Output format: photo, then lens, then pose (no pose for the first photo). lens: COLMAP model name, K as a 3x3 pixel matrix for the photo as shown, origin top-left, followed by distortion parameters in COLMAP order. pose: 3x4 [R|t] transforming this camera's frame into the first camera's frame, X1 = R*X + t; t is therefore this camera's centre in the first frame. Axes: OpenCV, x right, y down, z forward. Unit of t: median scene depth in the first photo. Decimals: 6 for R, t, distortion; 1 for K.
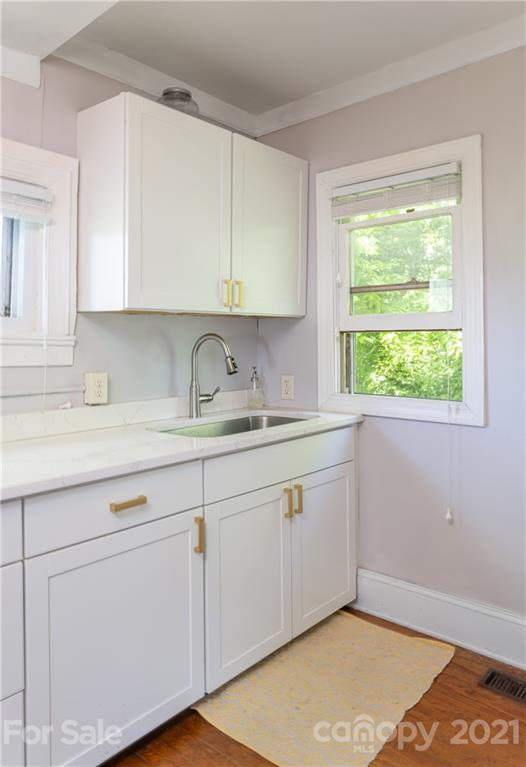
lens RADIAL K [[555.0, 0, 237.6], [0, 555.0, 339.9], [0, 0, 1]] dist [-0.000636, 0.001110]
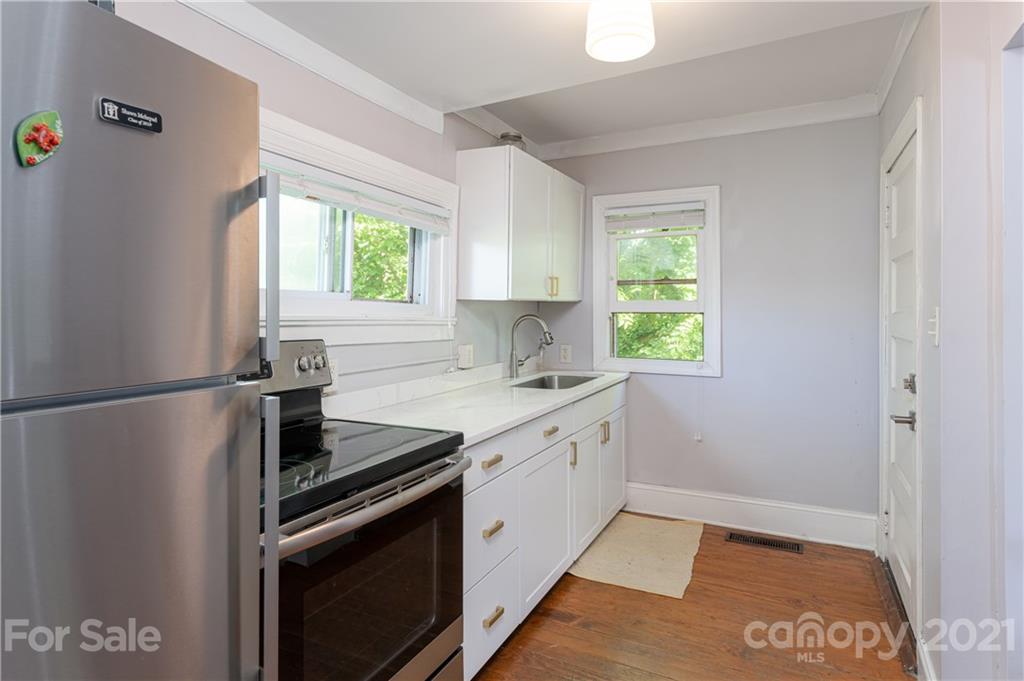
lens RADIAL K [[559.1, 0, 499.5], [0, 559.1, 308.1], [0, 0, 1]] dist [0.002292, -0.000438]
pose [[0.966327, 0.005004, 0.257267, -0.491250], [-0.005266, 0.999986, 0.000331, -0.028538], [-0.257262, -0.001675, 0.966340, -0.301841]]
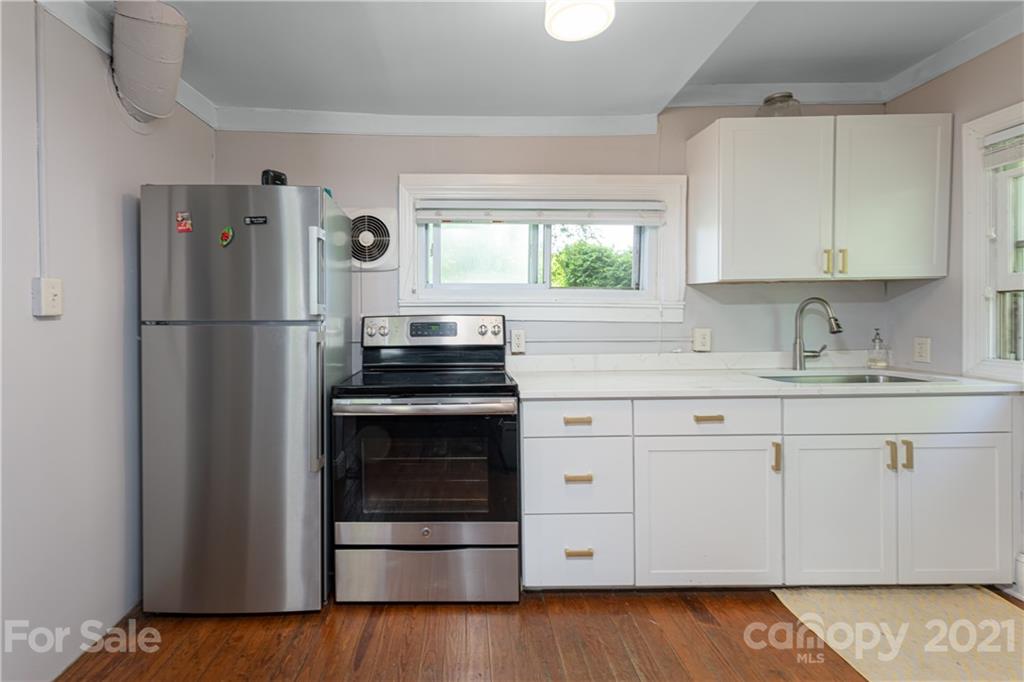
lens RADIAL K [[437.5, 0, 466.7], [0, 437.5, 320.2], [0, 0, 1]] dist [-0.007099, 0.000859]
pose [[0.669860, 0.011281, -0.742402, 0.145627], [0.010985, 0.999625, 0.025101, 0.005225], [0.742406, -0.024970, 0.669484, -0.140201]]
